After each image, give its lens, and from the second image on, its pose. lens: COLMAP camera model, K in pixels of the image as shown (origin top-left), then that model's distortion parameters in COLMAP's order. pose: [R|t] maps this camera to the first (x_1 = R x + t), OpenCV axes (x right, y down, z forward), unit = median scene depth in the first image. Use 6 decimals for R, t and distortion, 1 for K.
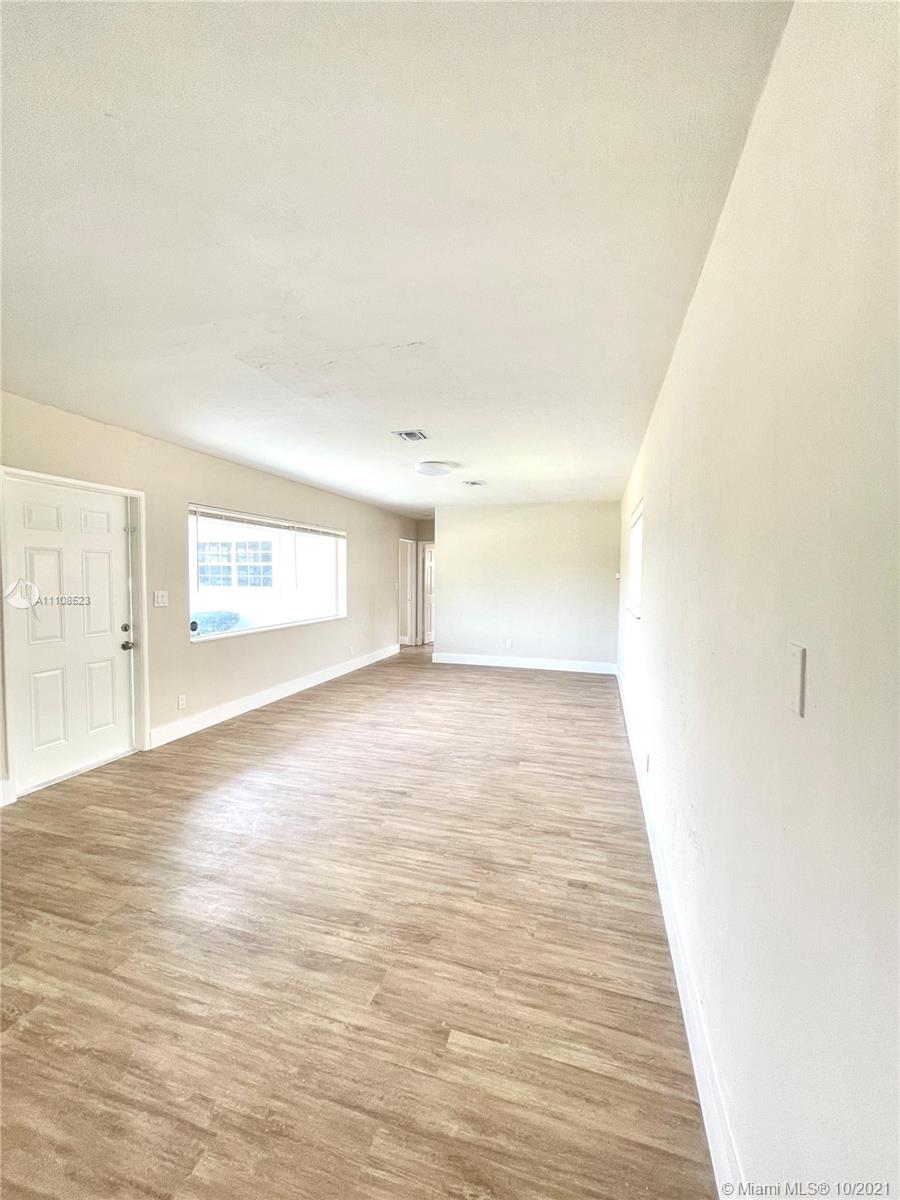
lens RADIAL K [[488.0, 0, 451.9], [0, 488.0, 601.9], [0, 0, 1]] dist [-0.004628, 0.003004]
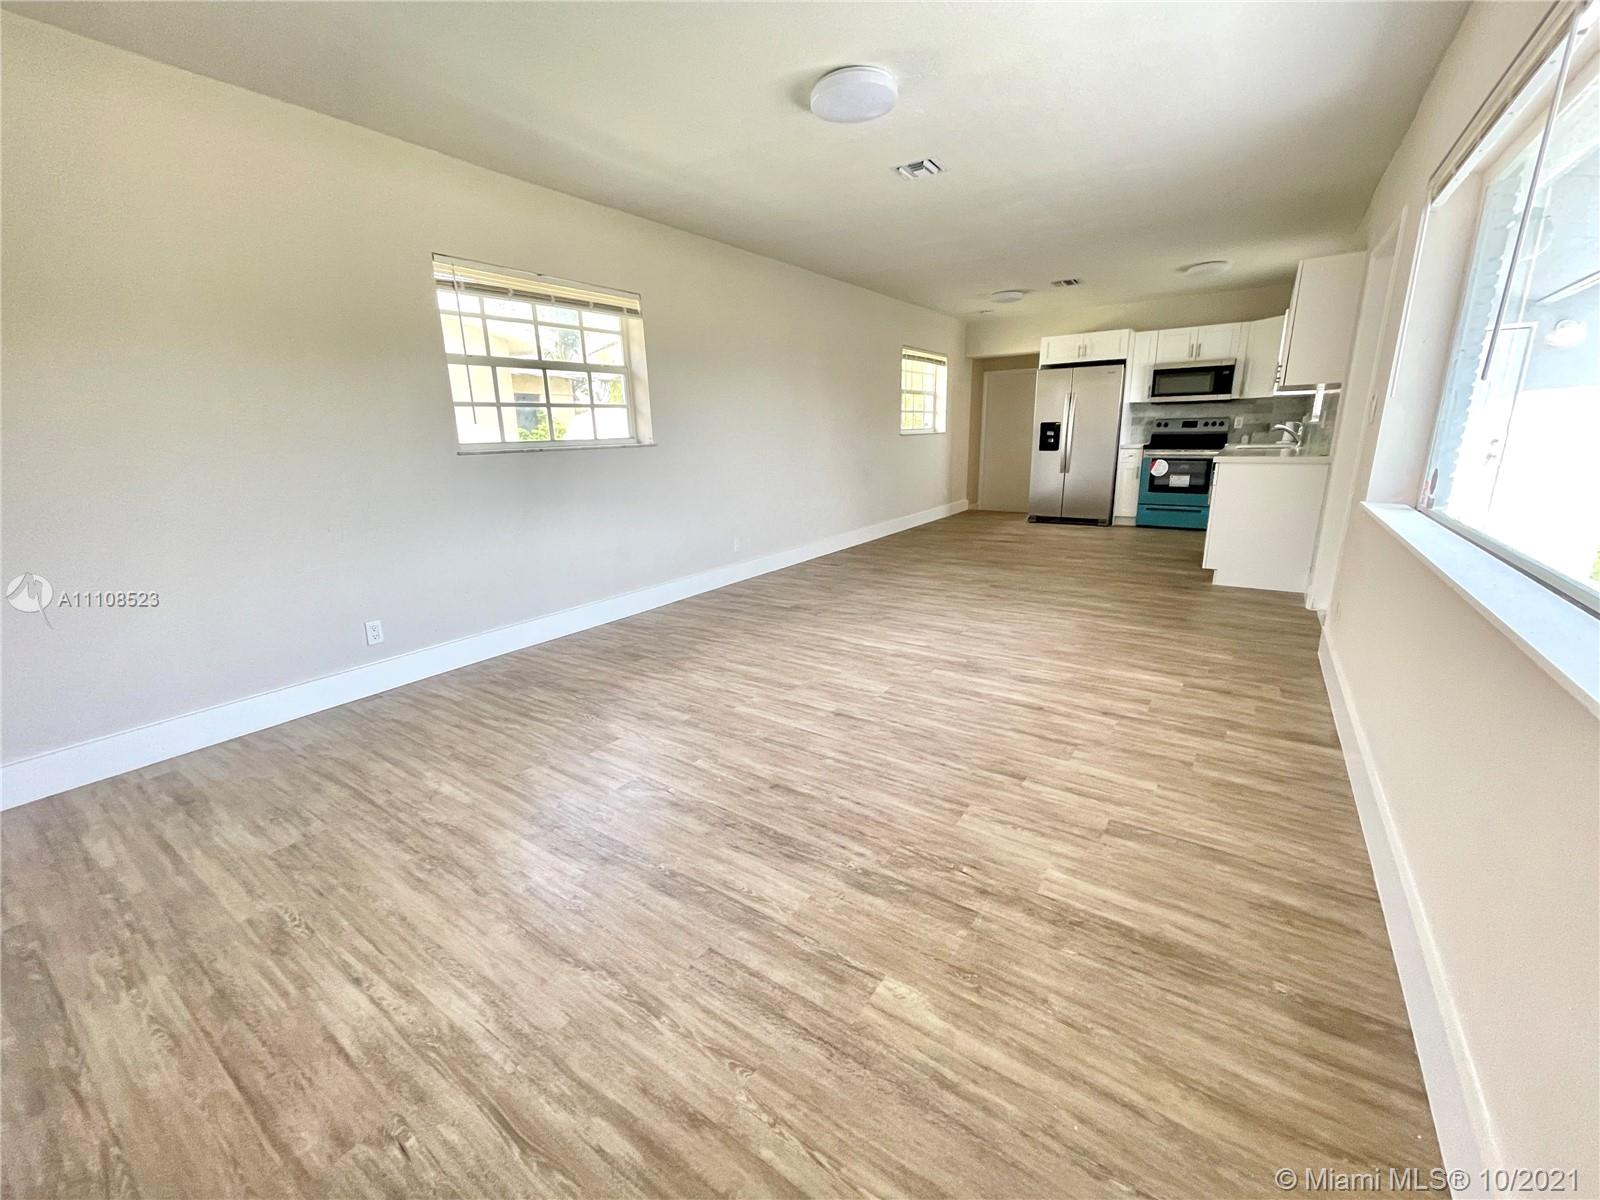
lens RADIAL K [[650.6, 0, 798.7], [0, 650.6, 587.1], [0, 0, 1]] dist [-0.004628, 0.003004]
pose [[-0.952587, -0.053606, 0.299507, -0.212998], [0.036272, 0.957331, 0.286709, -0.046696], [-0.302097, 0.283979, -0.909996, 1.896517]]
